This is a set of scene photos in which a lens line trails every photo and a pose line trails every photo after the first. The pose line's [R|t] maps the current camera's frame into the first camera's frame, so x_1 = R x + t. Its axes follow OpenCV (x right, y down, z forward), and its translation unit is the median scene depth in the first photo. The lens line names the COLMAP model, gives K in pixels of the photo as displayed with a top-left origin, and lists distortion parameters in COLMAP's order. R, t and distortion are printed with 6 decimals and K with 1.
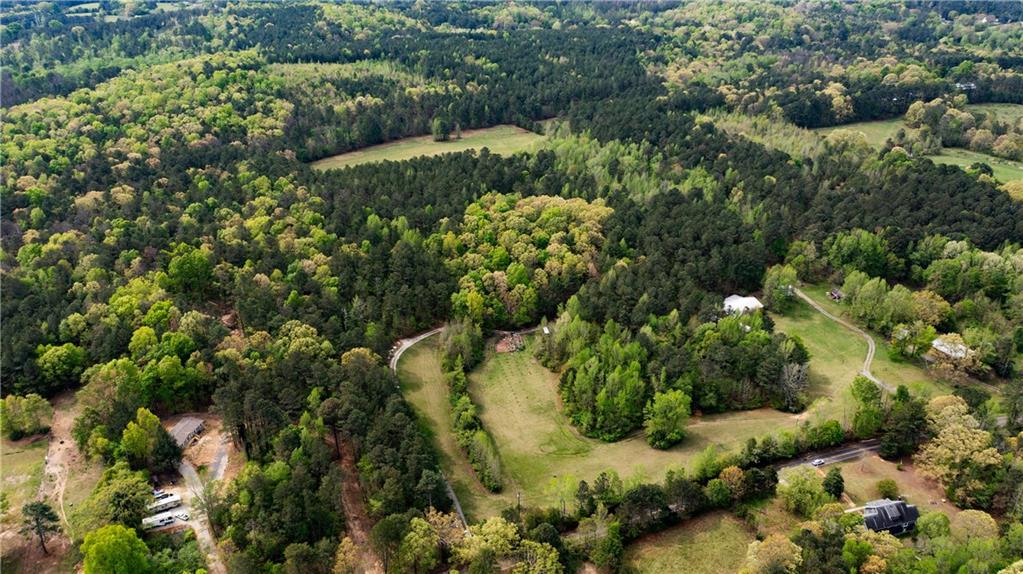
lens RADIAL K [[811.5, 0, 511.5], [0, 811.5, 287.0], [0, 0, 1]] dist [-0.009109, 0.005972]
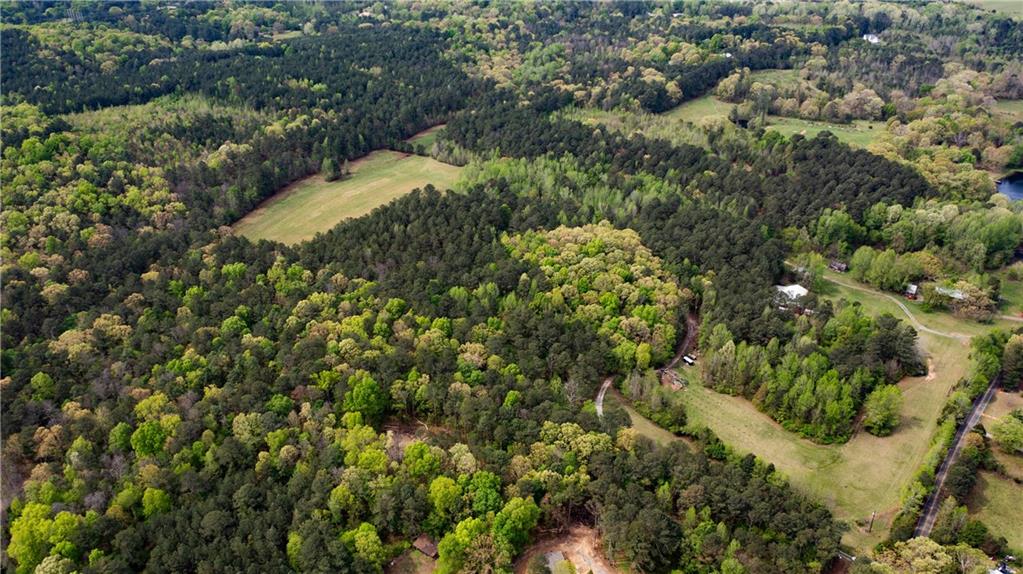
lens RADIAL K [[811.5, 0, 511.5], [0, 811.5, 287.0], [0, 0, 1]] dist [-0.009109, 0.005972]
pose [[0.880546, -0.225544, 0.416855, -0.363236], [0.205668, 0.974224, 0.092671, -0.116069], [-0.427012, 0.004133, 0.904237, 0.069373]]
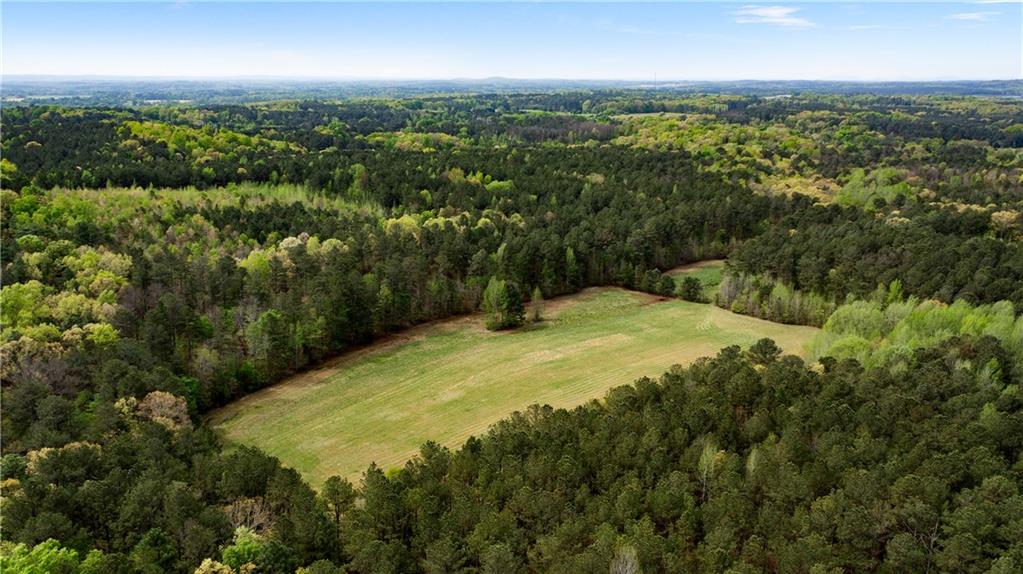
lens RADIAL K [[829.0, 0, 511.5], [0, 829.0, 287.0], [0, 0, 1]] dist [-0.011516, 0.001443]
pose [[0.963711, -0.046254, 0.262911, -0.219911], [0.100538, 0.975245, -0.196951, -0.128778], [-0.247293, 0.216237, 0.944504, 0.652543]]
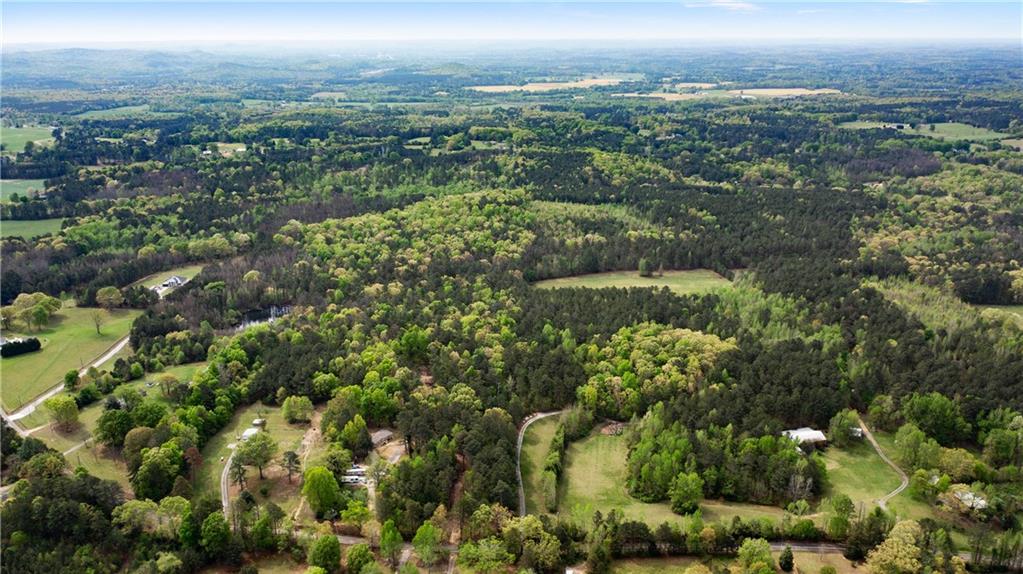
lens RADIAL K [[811.5, 0, 511.5], [0, 811.5, 287.0], [0, 0, 1]] dist [-0.009109, 0.005972]
pose [[0.929575, 0.119163, -0.348843, 0.171320], [-0.169803, 0.978354, -0.118279, 0.015227], [0.327197, 0.169183, 0.929688, -0.218150]]
